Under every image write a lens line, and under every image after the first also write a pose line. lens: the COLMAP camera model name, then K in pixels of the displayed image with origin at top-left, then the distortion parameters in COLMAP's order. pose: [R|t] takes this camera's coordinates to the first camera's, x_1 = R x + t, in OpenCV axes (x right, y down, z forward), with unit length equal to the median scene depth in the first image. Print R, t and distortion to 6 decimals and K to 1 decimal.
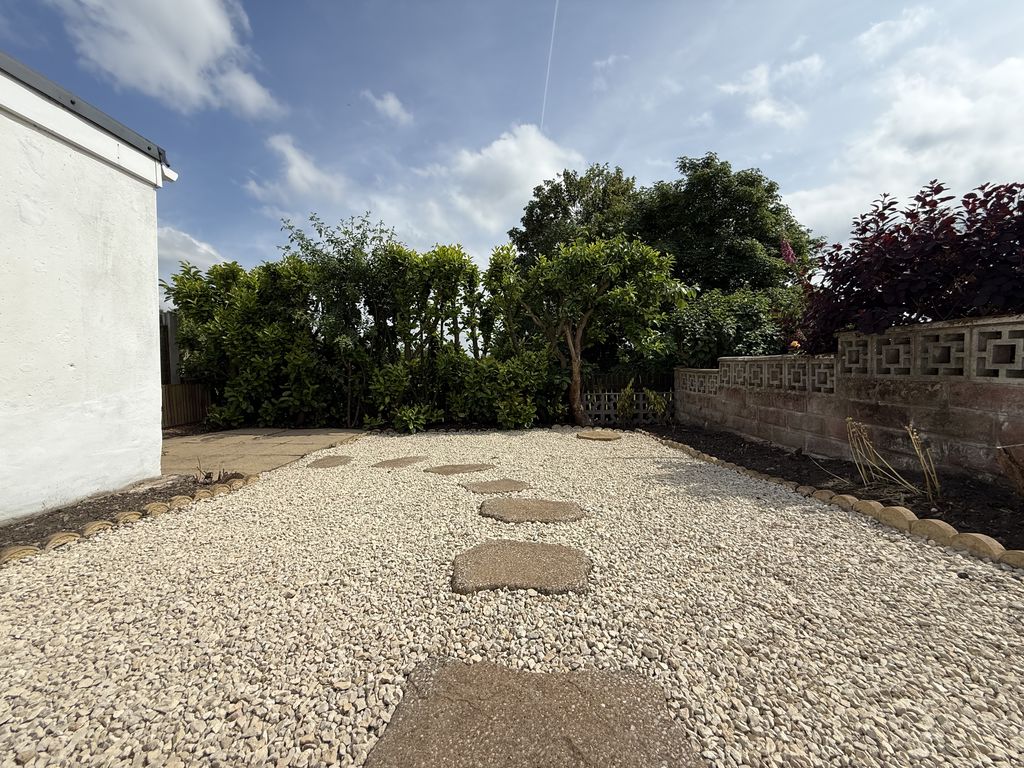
lens RADIAL K [[410.7, 0, 503.6], [0, 410.7, 379.8], [0, 0, 1]] dist [0.000310, 0.000346]
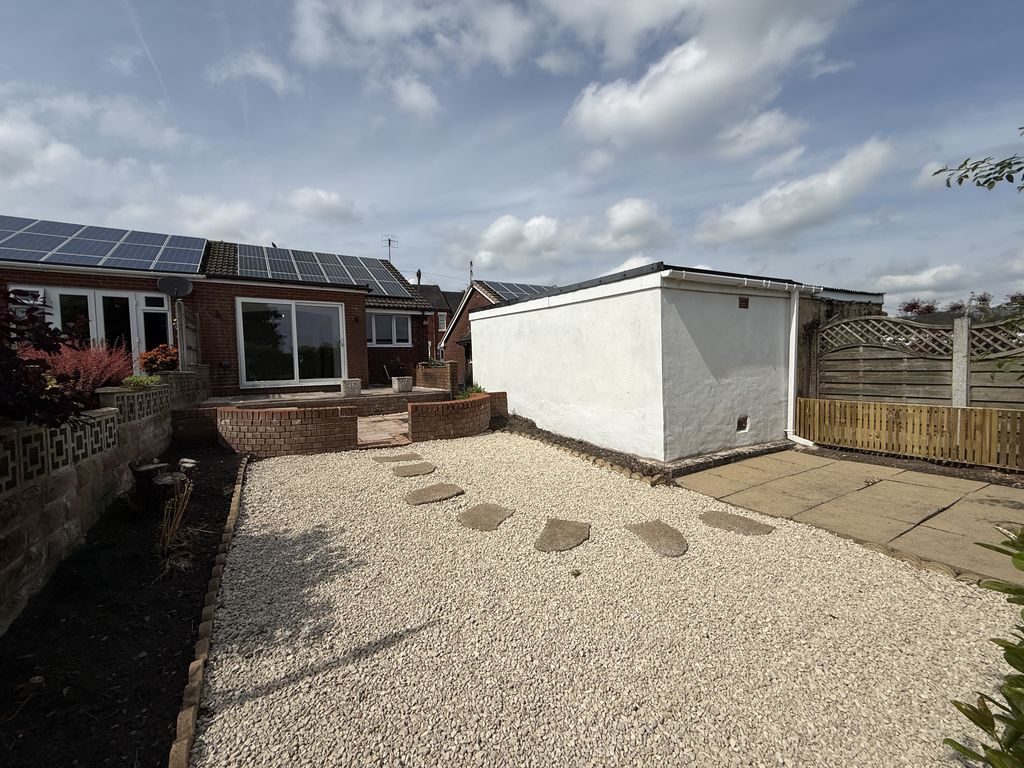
lens RADIAL K [[410.7, 0, 506.9], [0, 410.7, 379.6], [0, 0, 1]] dist [0.000310, 0.000346]
pose [[-0.855739, 0.054356, -0.514544, 0.556966], [0.020393, 0.997237, 0.071432, -0.235345], [0.517005, 0.050634, -0.854483, 2.151473]]
